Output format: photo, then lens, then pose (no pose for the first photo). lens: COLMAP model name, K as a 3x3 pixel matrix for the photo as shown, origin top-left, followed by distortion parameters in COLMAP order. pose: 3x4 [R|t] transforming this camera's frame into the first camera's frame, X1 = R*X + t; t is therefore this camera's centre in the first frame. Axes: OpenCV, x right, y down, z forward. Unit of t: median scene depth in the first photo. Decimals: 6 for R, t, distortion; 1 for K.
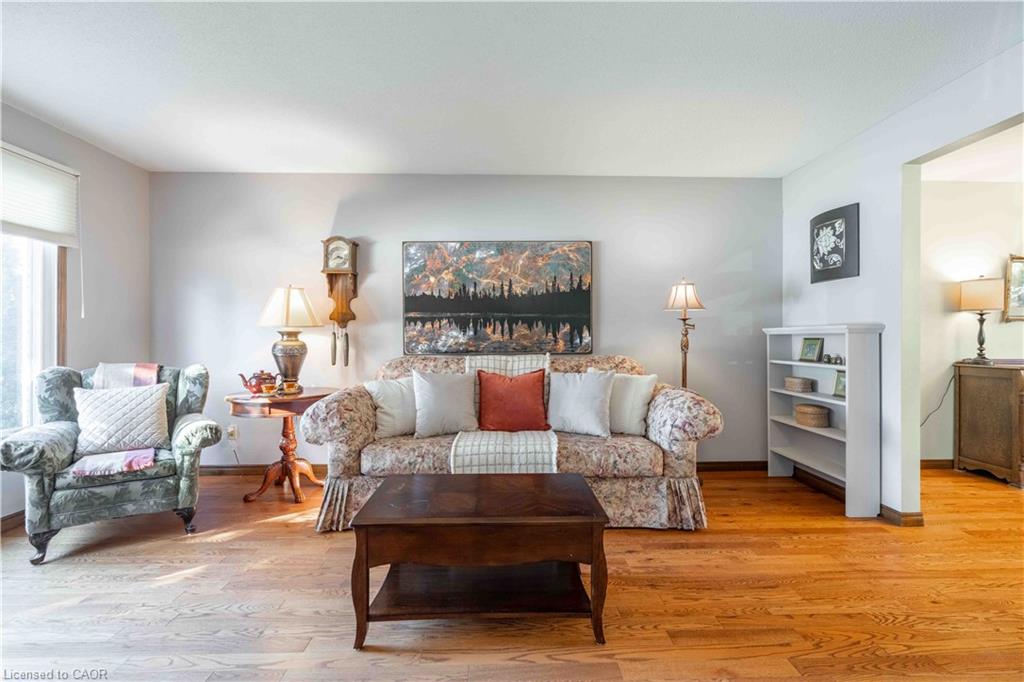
lens RADIAL K [[459.5, 0, 518.2], [0, 459.5, 337.1], [0, 0, 1]] dist [-0.009192, 0.003083]
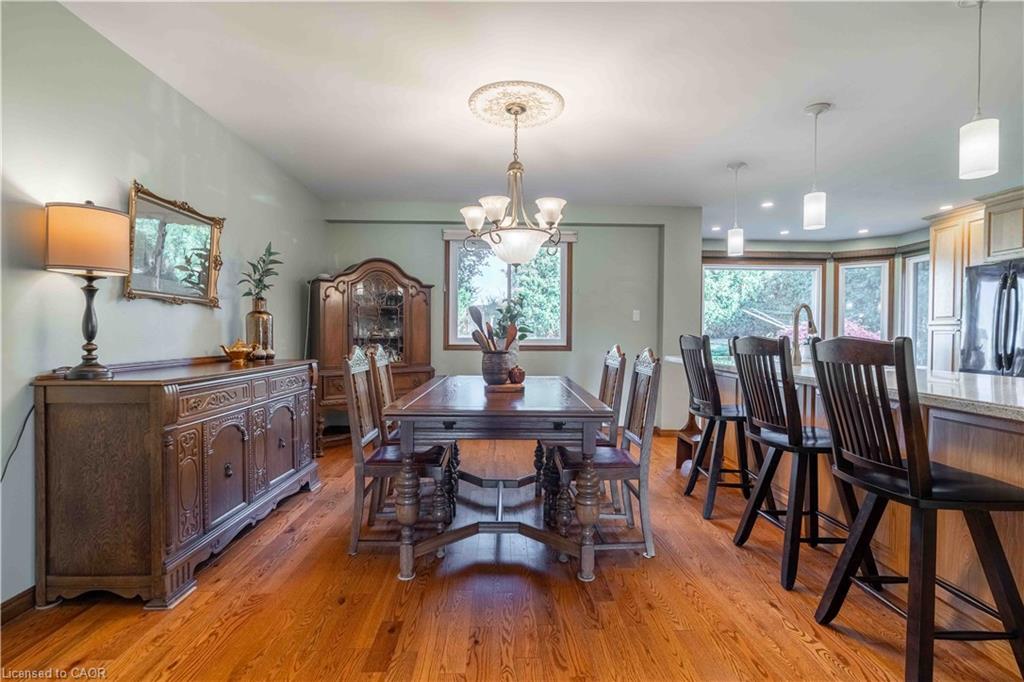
lens RADIAL K [[459.5, 0, 516.8], [0, 459.5, 338.8], [0, 0, 1]] dist [-0.009192, 0.003083]
pose [[-0.002100, -0.016770, 0.999857, 0.581097], [-0.007987, 0.999828, 0.016753, 0.004774], [-0.999966, -0.007950, -0.002234, 0.604645]]
